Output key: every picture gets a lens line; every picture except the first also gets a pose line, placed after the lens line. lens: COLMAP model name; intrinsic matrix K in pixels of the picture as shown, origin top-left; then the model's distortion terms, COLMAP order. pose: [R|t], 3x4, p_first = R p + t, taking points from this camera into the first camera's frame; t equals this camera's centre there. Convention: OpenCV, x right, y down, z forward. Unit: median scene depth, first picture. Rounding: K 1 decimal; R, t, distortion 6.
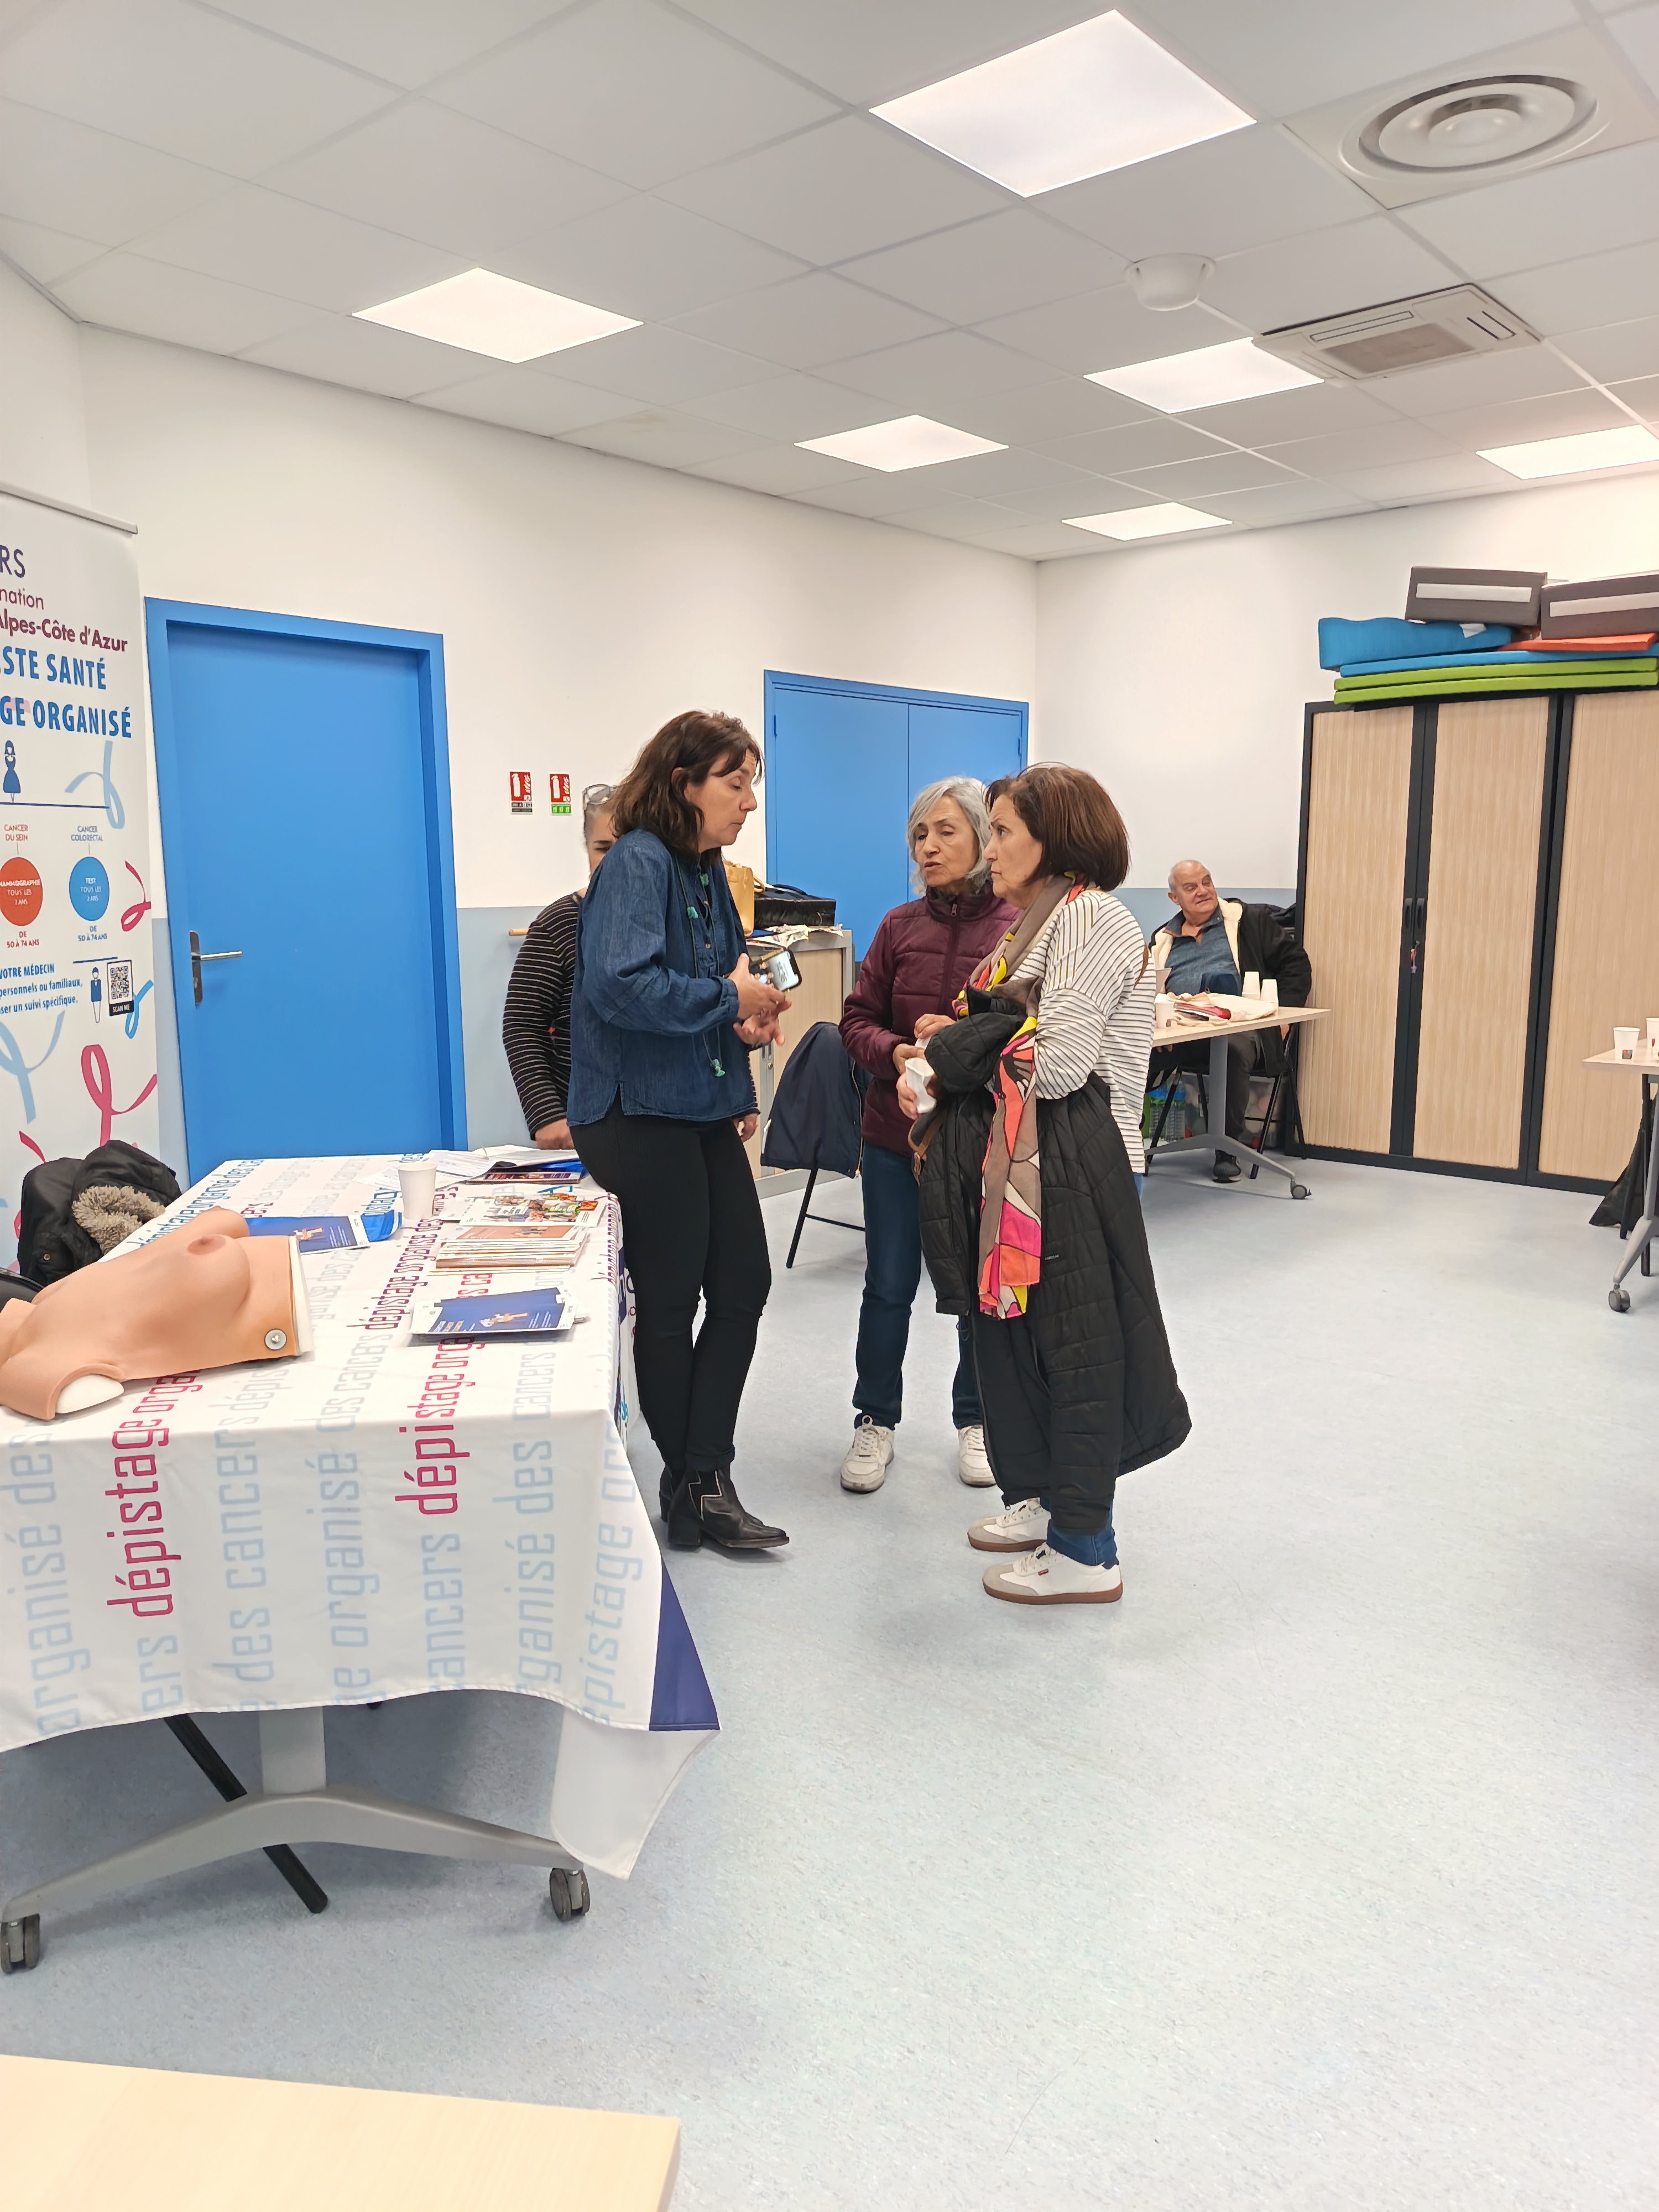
lens RADIAL K [[1564.3, 0, 830.2], [0, 1564.3, 1116.3], [0, 0, 1]] dist [0.023066, -0.020365]
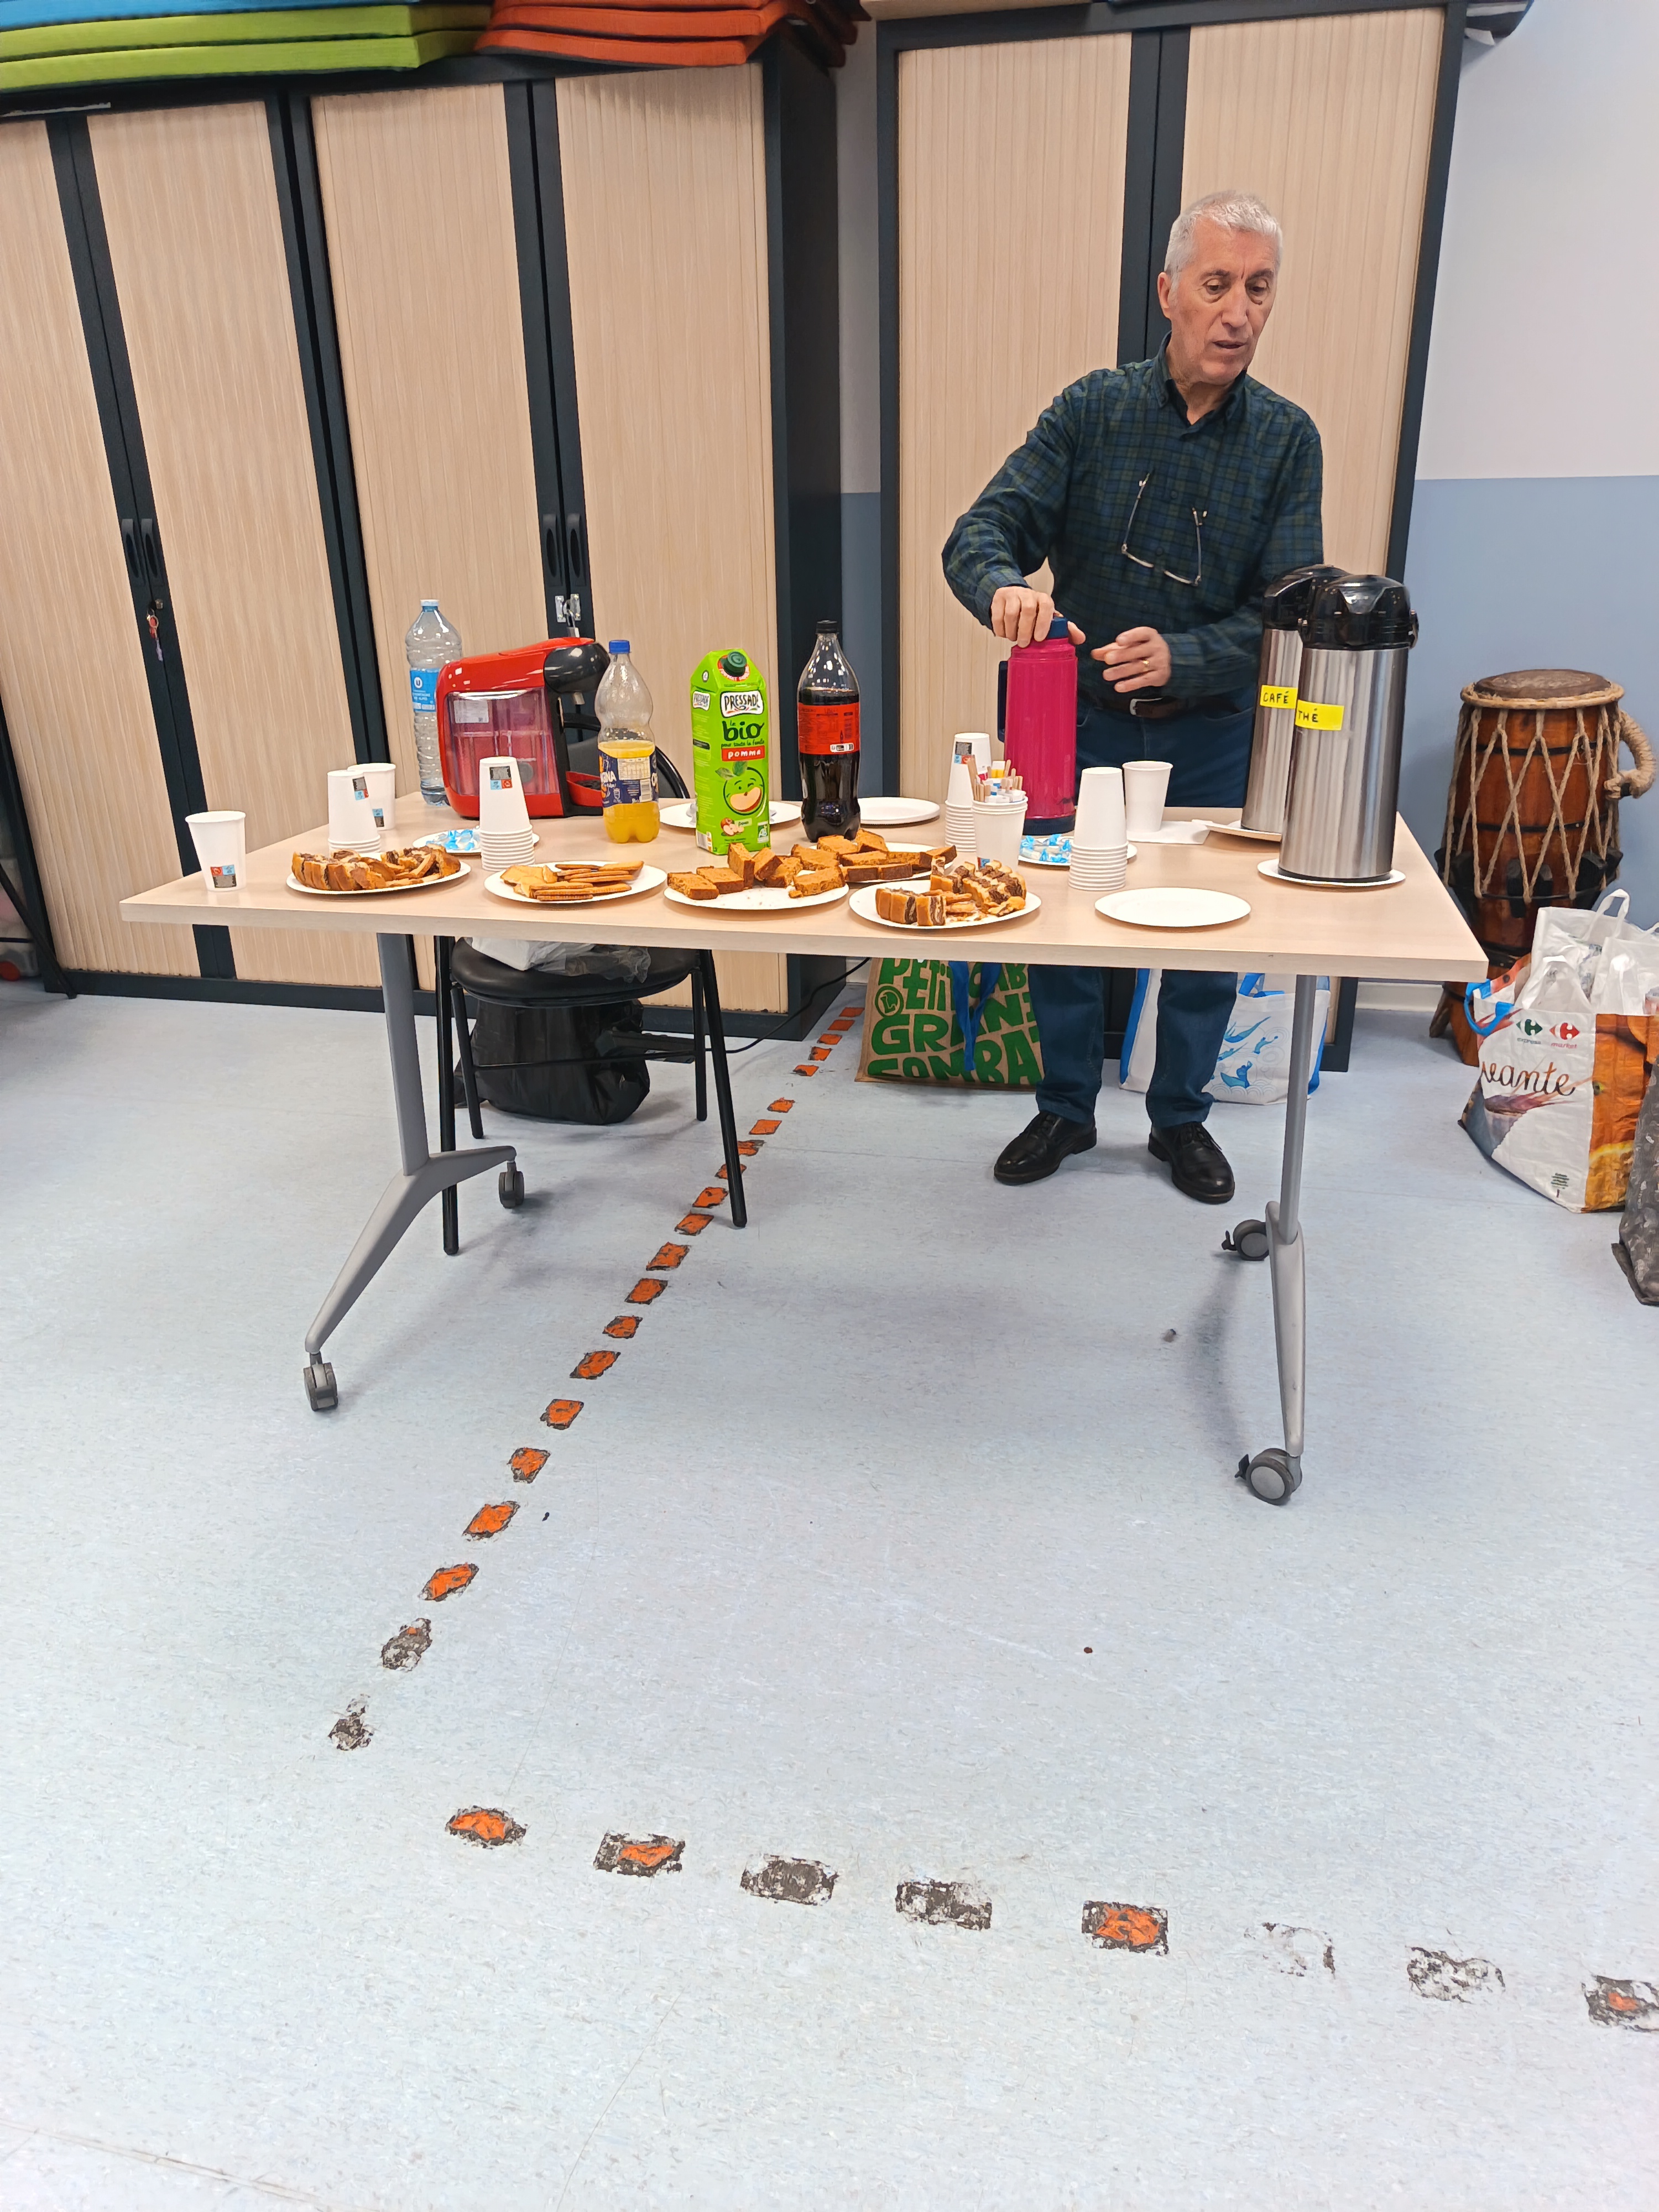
lens RADIAL K [[1564.3, 0, 828.2], [0, 1564.3, 1116.2], [0, 0, 1]] dist [0.023066, -0.020365]
pose [[0.894623, -0.178240, 0.409732, 0.341139], [0.088464, 0.969495, 0.228590, -0.042765], [-0.437978, -0.168255, 0.883100, 0.391193]]
